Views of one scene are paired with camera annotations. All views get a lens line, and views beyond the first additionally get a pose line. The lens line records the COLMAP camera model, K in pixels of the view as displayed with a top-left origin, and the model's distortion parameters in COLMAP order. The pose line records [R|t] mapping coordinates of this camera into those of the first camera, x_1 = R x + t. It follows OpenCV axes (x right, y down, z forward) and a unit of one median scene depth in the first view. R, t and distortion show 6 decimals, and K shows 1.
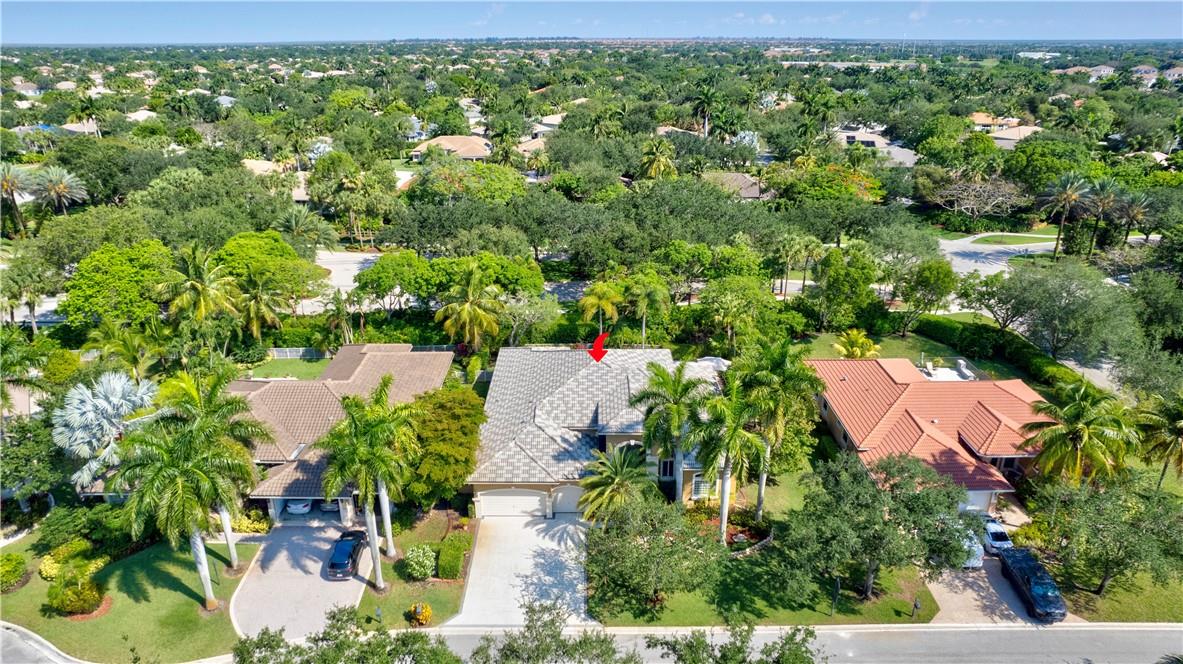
lens RADIAL K [[774.1, 0, 588.2], [0, 774.1, 349.5], [0, 0, 1]] dist [-0.074046, 0.061426]
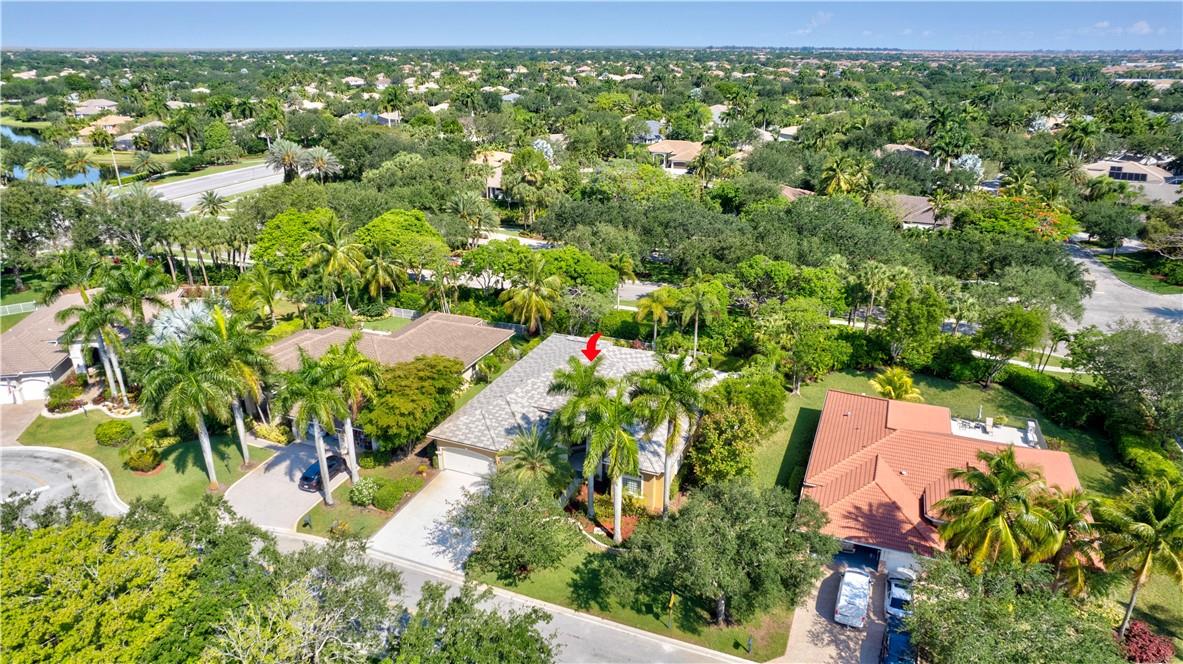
lens RADIAL K [[751.1, 0, 587.7], [0, 751.1, 350.3], [0, 0, 1]] dist [-0.074398, 0.062446]
pose [[0.924521, 0.151029, -0.349931, 0.402272], [-0.149952, 0.988228, 0.030340, -0.023137], [0.350394, 0.024423, 0.936284, 0.022927]]
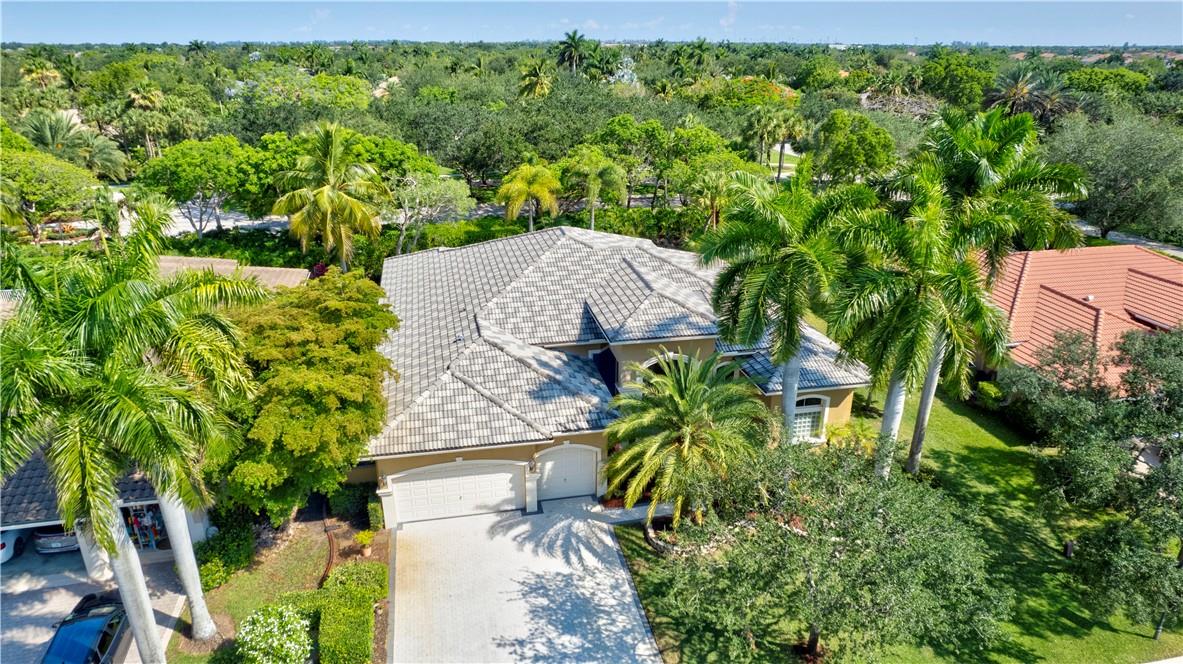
lens RADIAL K [[751.1, 0, 587.7], [0, 751.1, 350.3], [0, 0, 1]] dist [-0.074398, 0.062446]
pose [[0.978361, -0.074950, 0.192855, -0.096579], [0.073921, 0.997185, 0.012534, 0.100950], [-0.193251, 0.001993, 0.981147, 0.473304]]
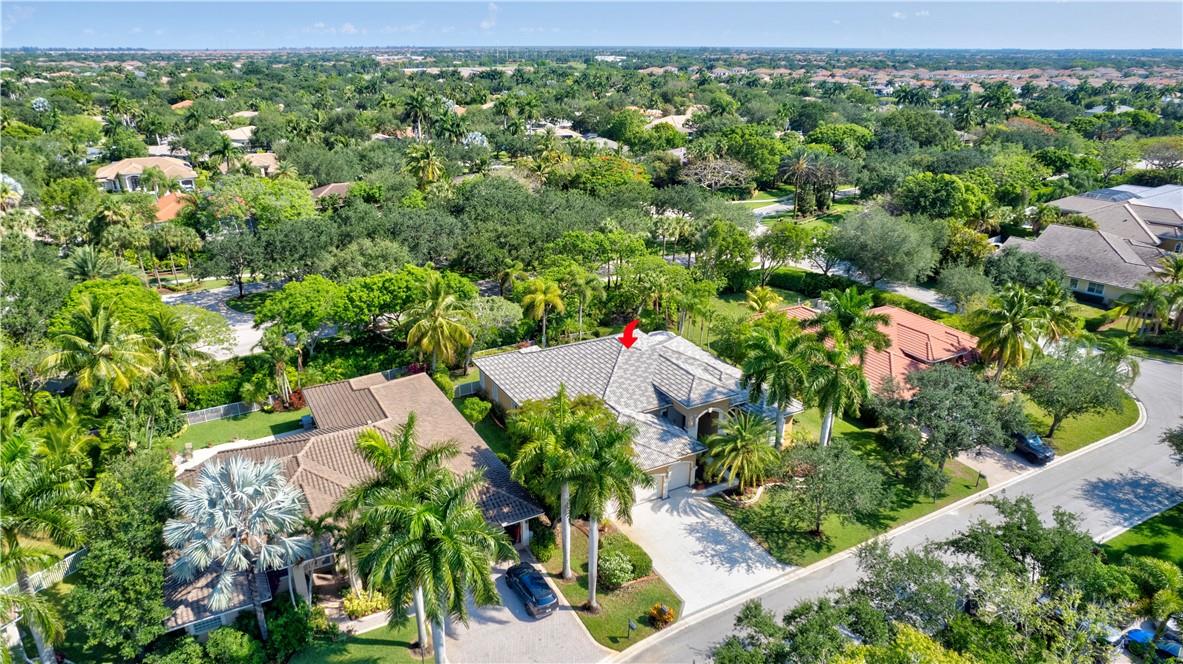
lens RADIAL K [[751.1, 0, 587.7], [0, 751.1, 350.3], [0, 0, 1]] dist [-0.074398, 0.062446]
pose [[0.876360, -0.178887, 0.447204, -0.520959], [0.178315, 0.982999, 0.043778, -0.035467], [-0.447433, 0.041378, 0.893360, 0.138231]]
